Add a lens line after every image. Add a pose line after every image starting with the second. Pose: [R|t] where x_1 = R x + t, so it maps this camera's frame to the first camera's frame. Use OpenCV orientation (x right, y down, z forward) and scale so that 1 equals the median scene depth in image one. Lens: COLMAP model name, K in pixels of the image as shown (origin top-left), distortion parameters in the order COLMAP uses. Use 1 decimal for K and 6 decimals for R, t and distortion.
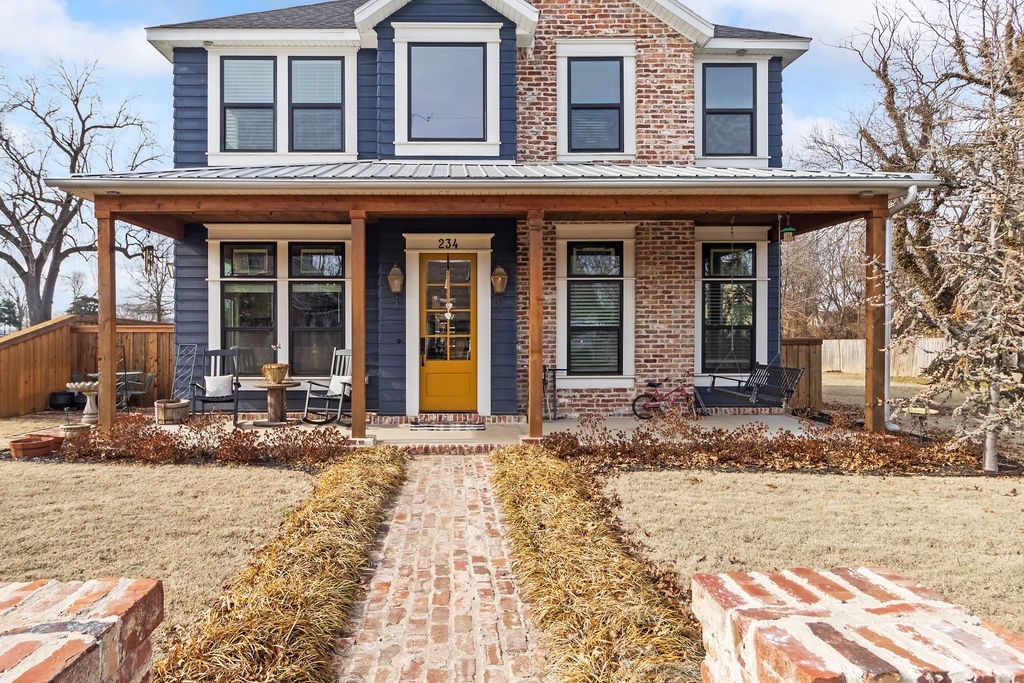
lens RADIAL K [[686.5, 0, 457.4], [0, 686.5, 341.4], [0, 0, 1]] dist [-0.003409, -0.001369]
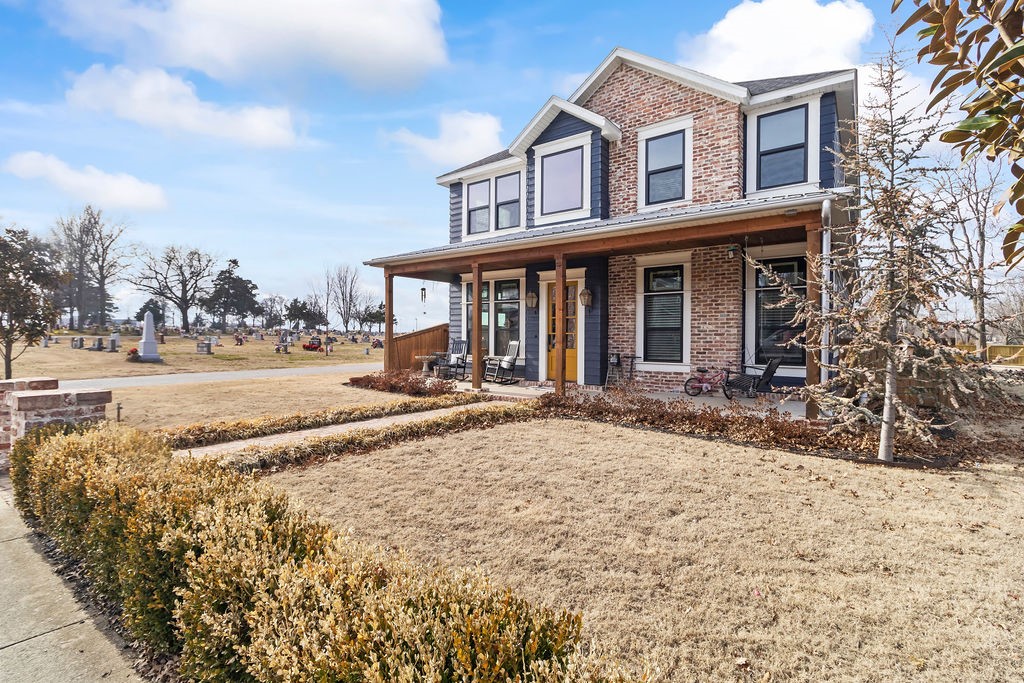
lens RADIAL K [[473.5, 0, 512.0], [0, 473.5, 341.5], [0, 0, 1]] dist [-0.000659, 0.000166]
pose [[0.793437, 0.013589, -0.608501, 0.548289], [-0.014173, 0.999892, 0.003849, 0.008002], [0.608488, 0.005571, 0.793544, 0.048114]]
